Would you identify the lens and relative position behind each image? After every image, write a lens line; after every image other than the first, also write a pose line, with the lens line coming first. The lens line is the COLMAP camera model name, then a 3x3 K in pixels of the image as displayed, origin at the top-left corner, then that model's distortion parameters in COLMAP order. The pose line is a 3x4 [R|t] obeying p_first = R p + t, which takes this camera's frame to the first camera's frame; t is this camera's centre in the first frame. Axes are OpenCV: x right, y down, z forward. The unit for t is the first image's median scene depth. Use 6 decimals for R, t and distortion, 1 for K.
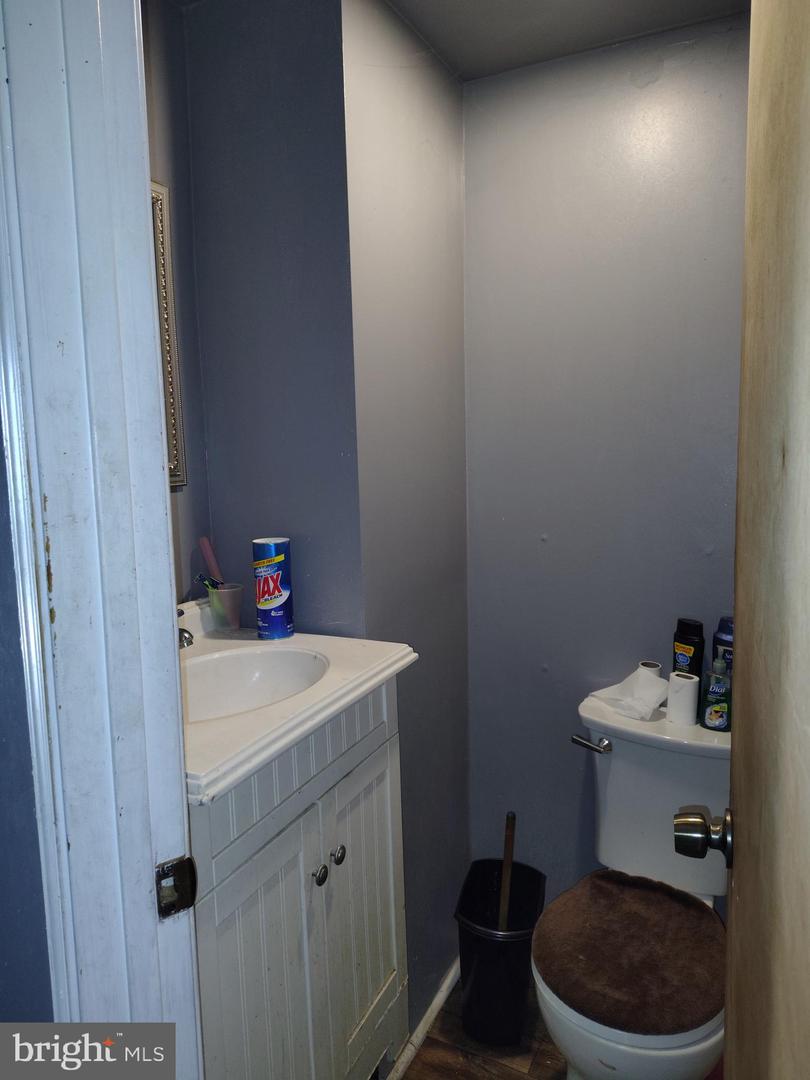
lens RADIAL K [[745.2, 0, 403.1], [0, 745.2, 545.1], [0, 0, 1]] dist [-0.000761, -0.012489]
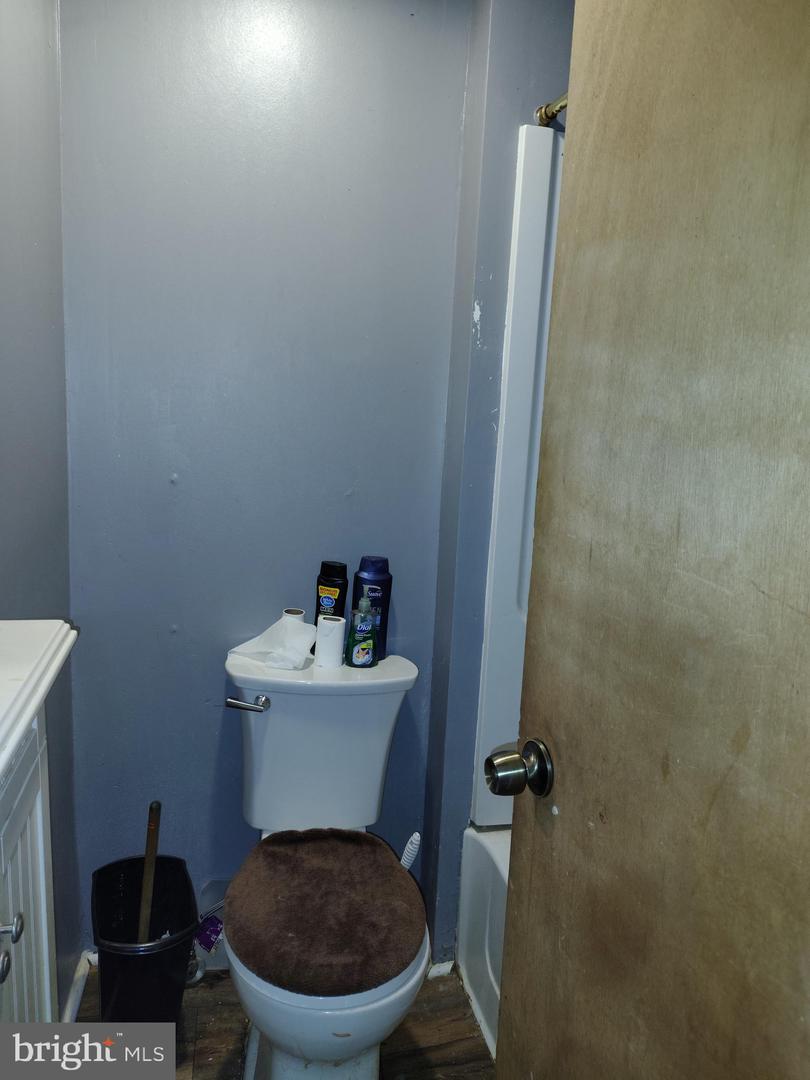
lens RADIAL K [[745.2, 0, 406.7], [0, 745.2, 529.3], [0, 0, 1]] dist [-0.000761, -0.012489]
pose [[0.772344, -0.044904, 0.633615, -0.170336], [0.015538, 0.998535, 0.051825, 0.007073], [-0.635014, -0.030181, 0.771911, 0.174797]]
